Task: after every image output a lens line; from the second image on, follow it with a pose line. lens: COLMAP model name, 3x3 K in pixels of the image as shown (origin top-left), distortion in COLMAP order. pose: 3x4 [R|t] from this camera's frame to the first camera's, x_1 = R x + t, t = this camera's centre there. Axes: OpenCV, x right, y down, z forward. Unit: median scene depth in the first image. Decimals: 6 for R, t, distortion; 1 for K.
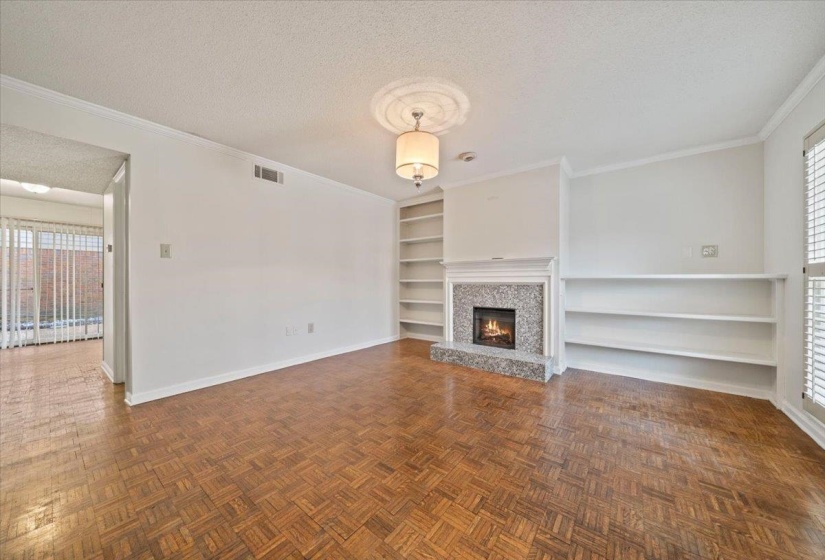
lens RADIAL K [[292.8, 0, 416.7], [0, 292.8, 280.4], [0, 0, 1]] dist [-0.004834, 0.000319]
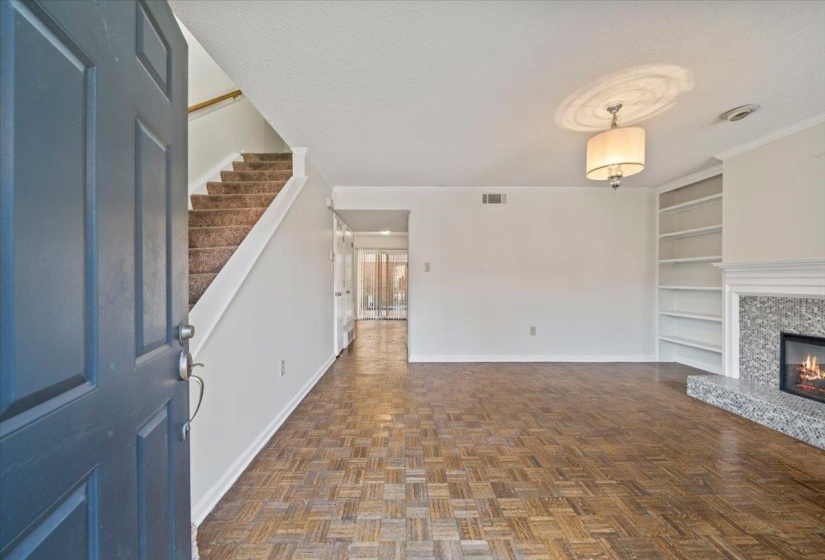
lens RADIAL K [[301.3, 0, 405.8], [0, 301.3, 278.8], [0, 0, 1]] dist [-0.004996, 0.000924]
pose [[0.620419, 0.001496, -0.784269, 0.311408], [-0.002079, 0.999998, 0.000263, -0.039354], [0.784268, 0.001467, 0.620421, -0.069632]]
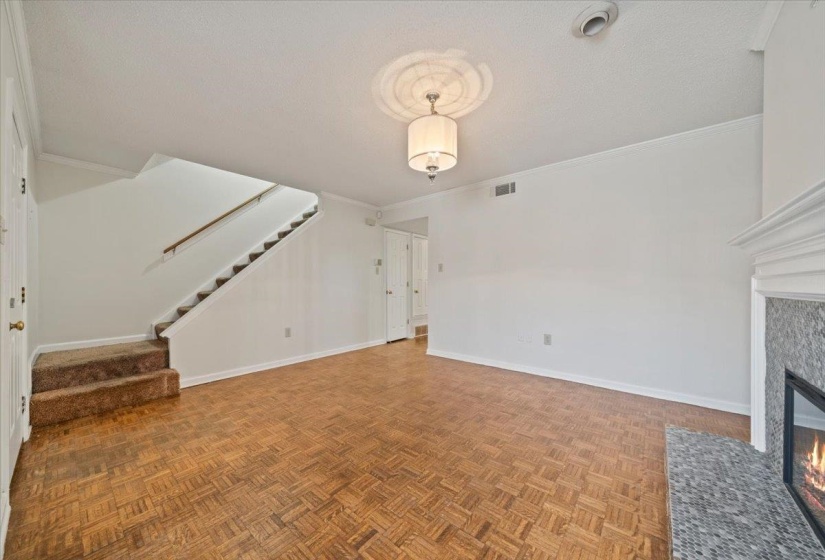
lens RADIAL K [[301.3, 0, 401.4], [0, 301.3, 284.3], [0, 0, 1]] dist [-0.004996, 0.000924]
pose [[-0.080152, -0.001860, -0.996781, 0.856770], [0.000367, 0.999998, -0.001896, -0.004996], [0.996783, -0.000518, -0.080151, 0.925453]]
